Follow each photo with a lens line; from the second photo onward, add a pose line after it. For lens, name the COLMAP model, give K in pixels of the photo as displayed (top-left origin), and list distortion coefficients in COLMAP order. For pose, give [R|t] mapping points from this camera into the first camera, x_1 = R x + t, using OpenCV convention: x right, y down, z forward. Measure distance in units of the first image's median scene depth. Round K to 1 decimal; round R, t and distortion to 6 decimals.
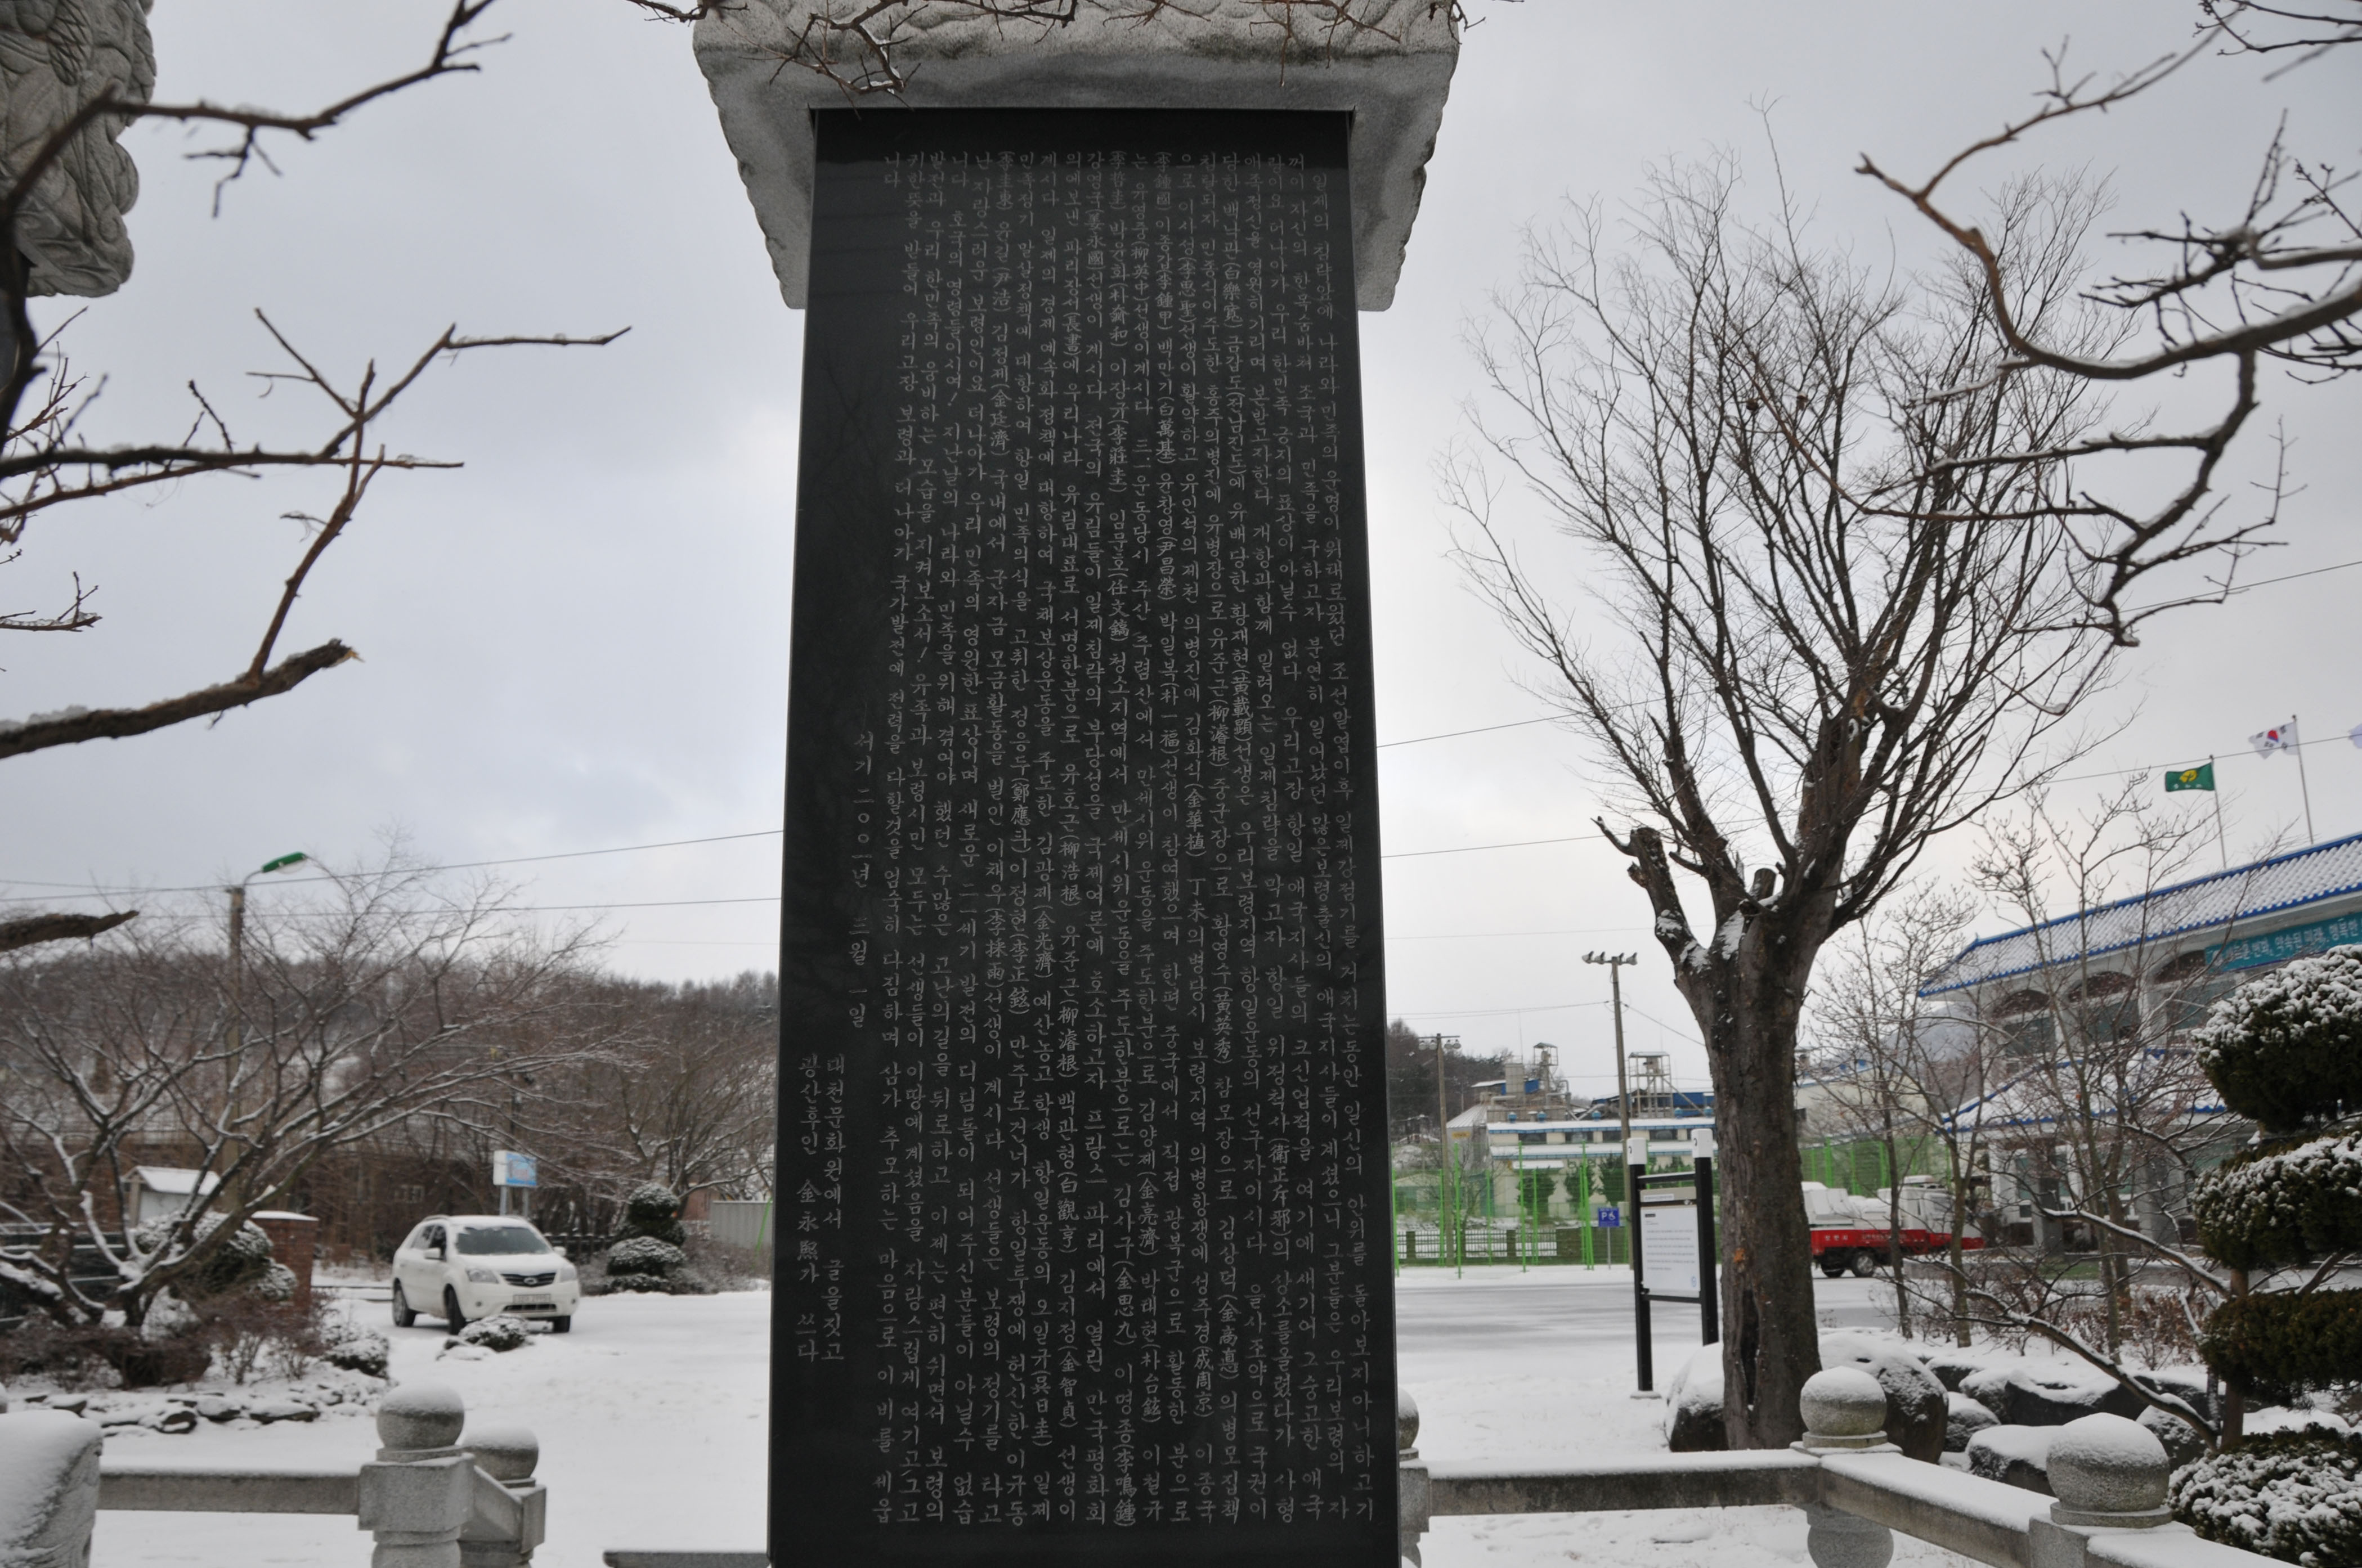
lens RADIAL K [[1835.6, 0, 1181.3], [0, 1835.6, 785.9], [0, 0, 1]] dist [-0.094804, 0.004245]
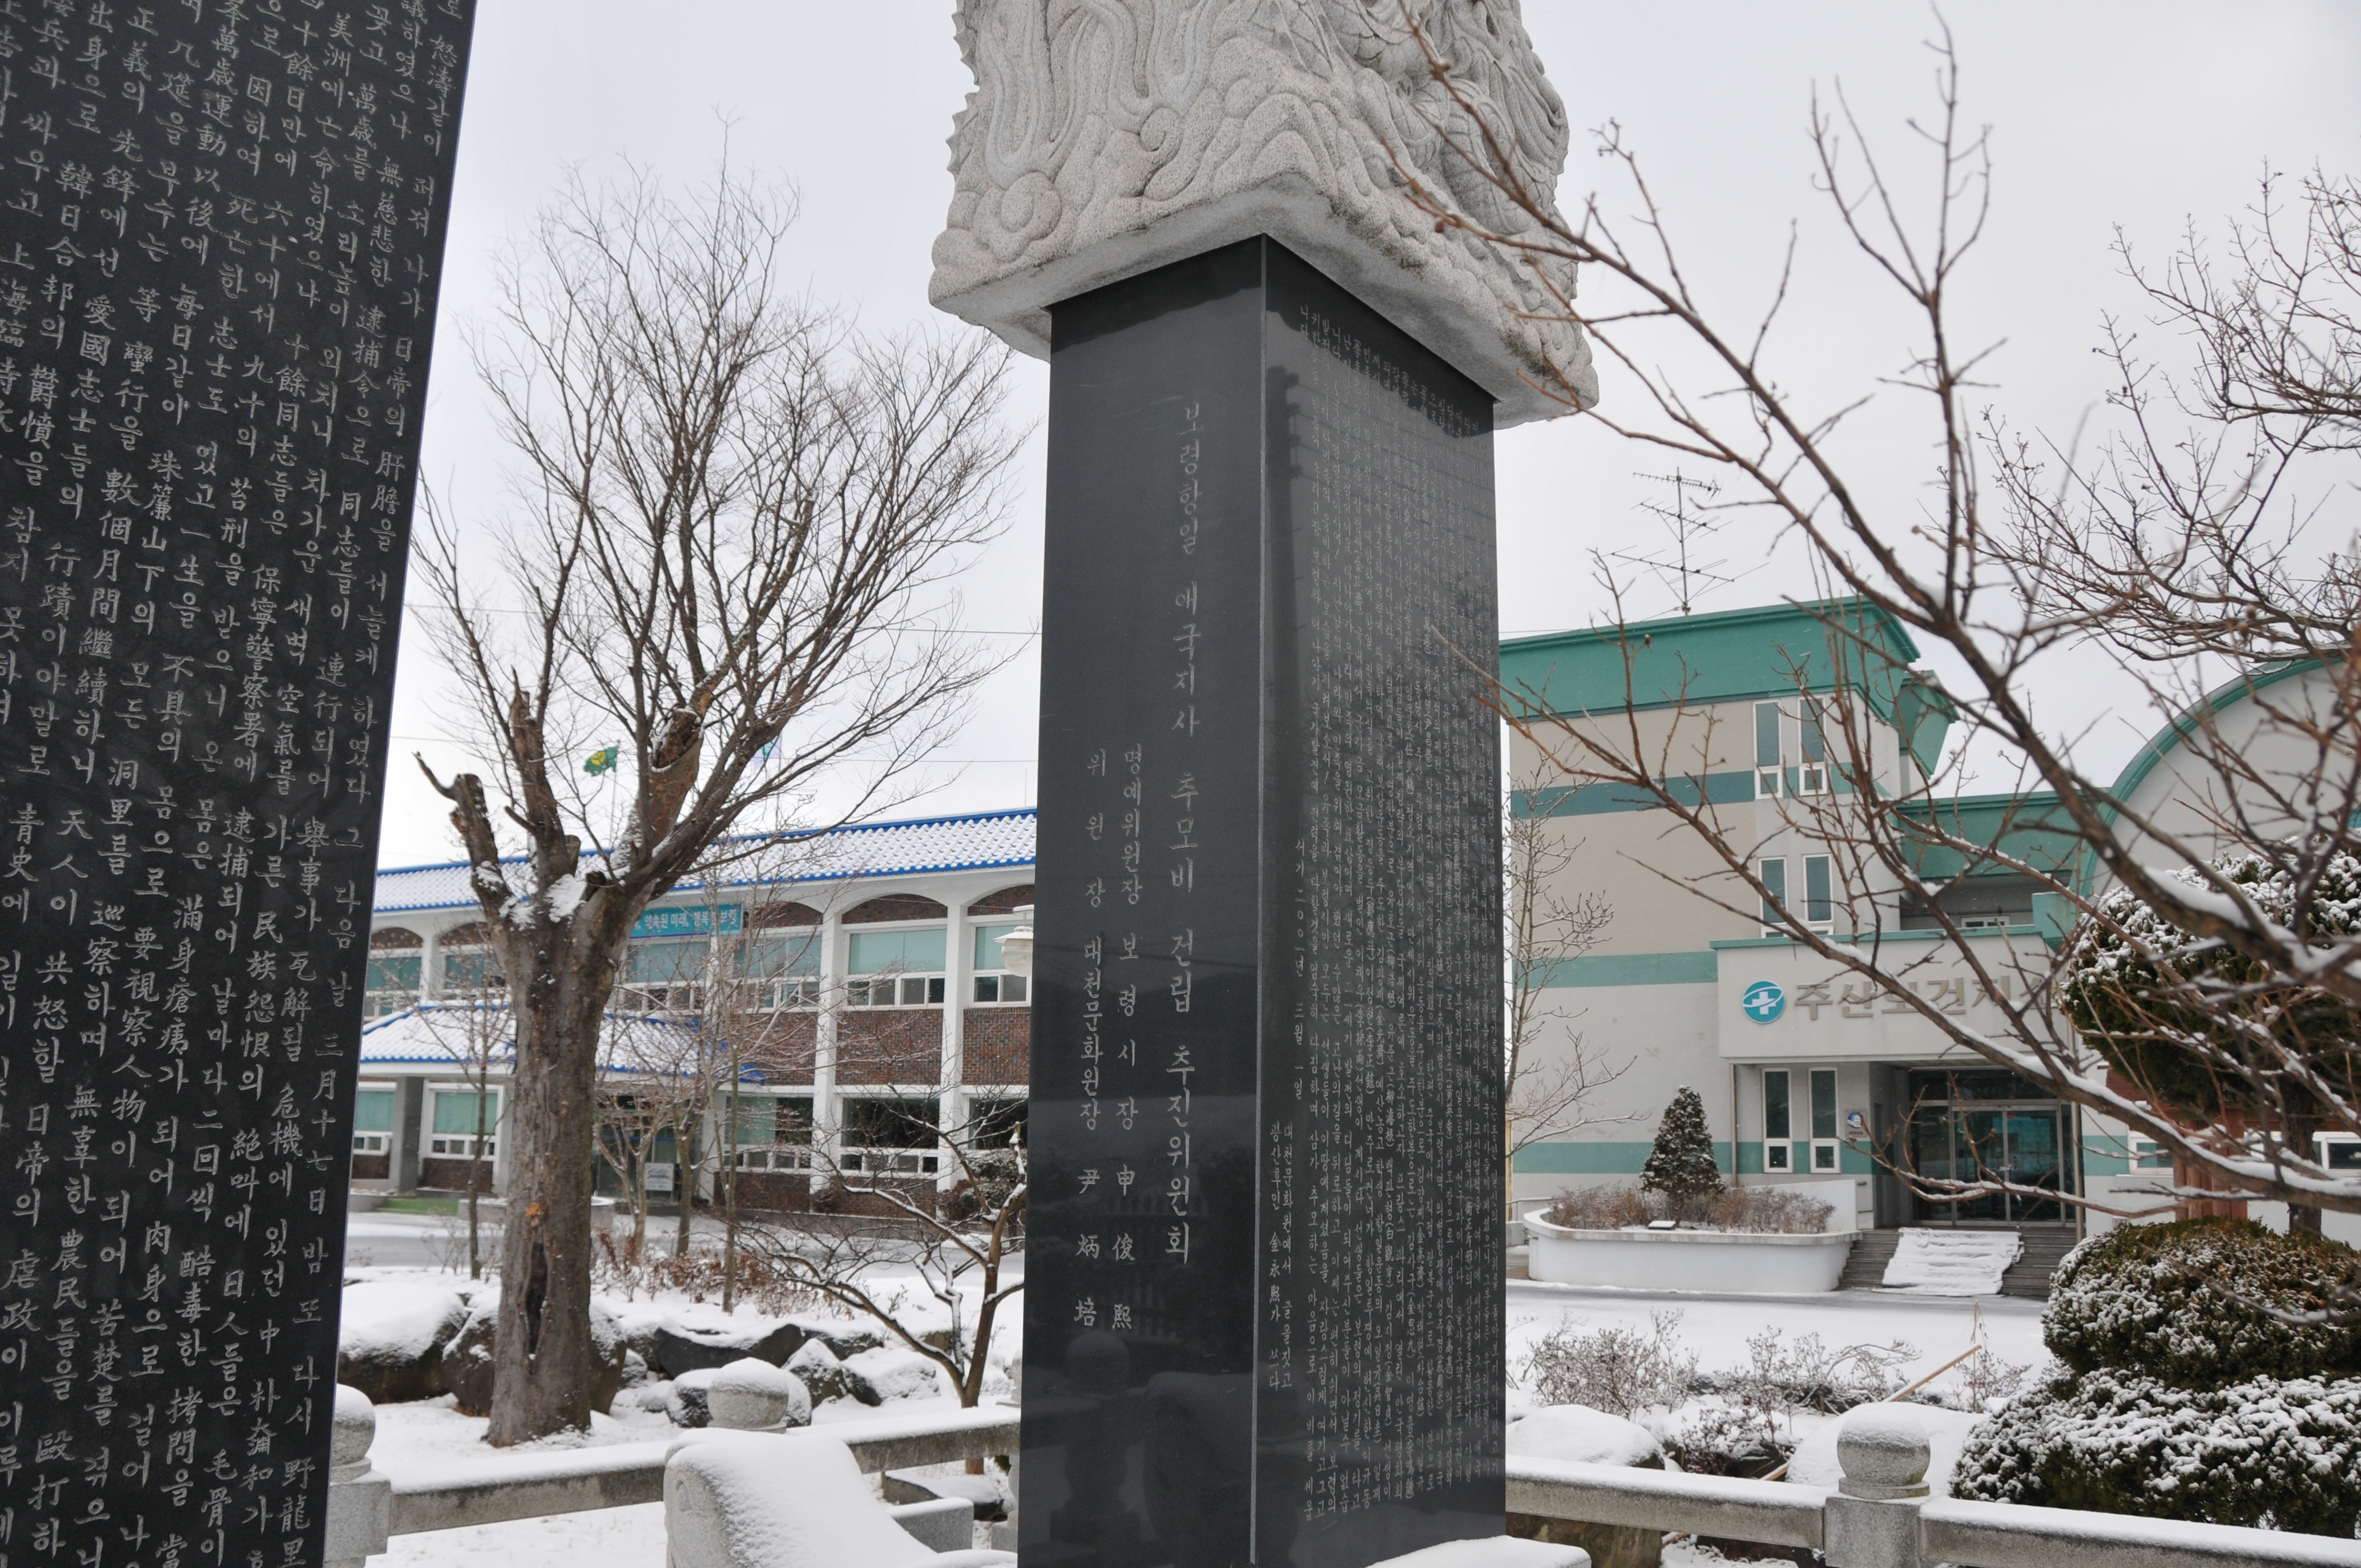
lens RADIAL K [[1835.0, 0, 1183.5], [0, 1835.0, 785.3], [0, 0, 1]] dist [-0.094804, 0.004245]
pose [[0.642714, 0.181082, 0.744398, -0.255300], [-0.209054, 0.976242, -0.056984, 0.004452], [-0.737032, -0.118995, 0.665300, 0.070052]]
